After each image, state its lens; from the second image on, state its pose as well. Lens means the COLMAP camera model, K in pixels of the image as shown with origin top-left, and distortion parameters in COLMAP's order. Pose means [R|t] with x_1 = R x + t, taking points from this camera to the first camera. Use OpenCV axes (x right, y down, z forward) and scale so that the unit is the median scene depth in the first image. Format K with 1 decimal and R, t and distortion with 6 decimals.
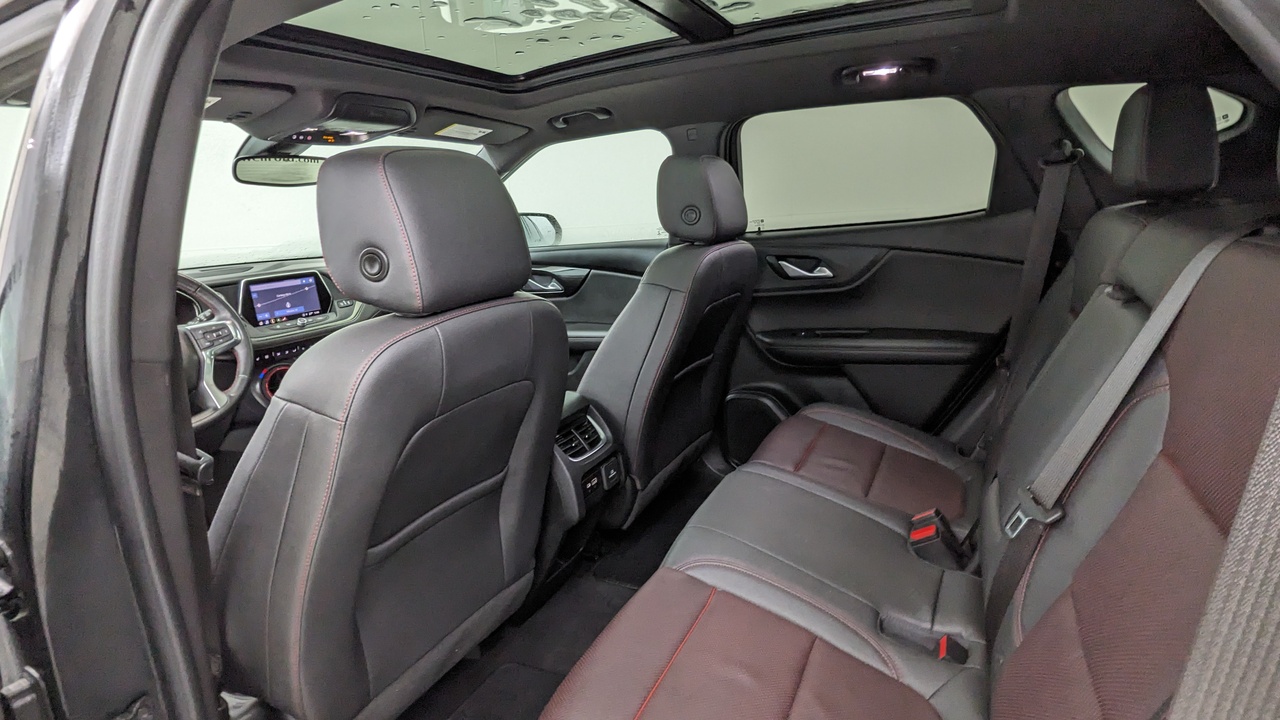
lens RADIAL K [[611.3, 0, 641.5], [0, 611.3, 362.4], [0, 0, 1]] dist [-0.003904, 0.000542]
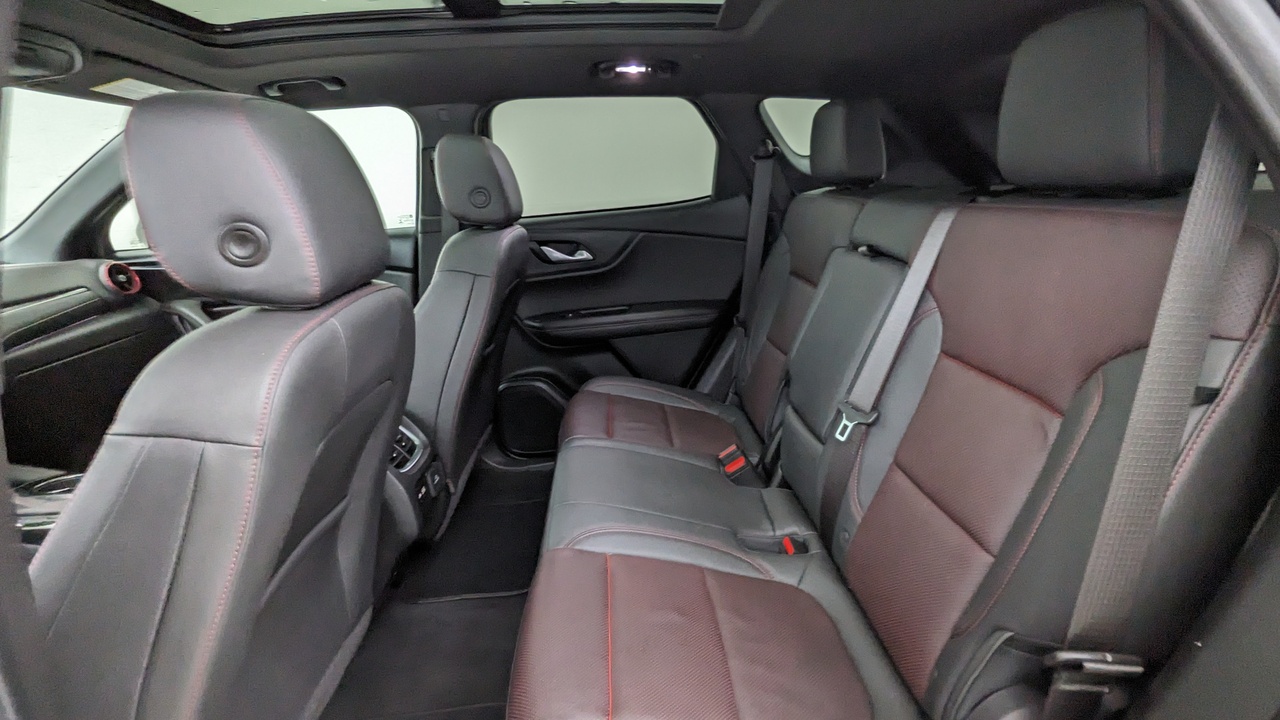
lens RADIAL K [[611.3, 0, 641.5], [0, 611.3, 362.4], [0, 0, 1]] dist [-0.003904, 0.000542]
pose [[0.859950, -0.126575, 0.494433, -0.203177], [0.123288, 0.991588, 0.039416, 0.009336], [-0.495263, 0.027062, 0.868321, 0.042276]]
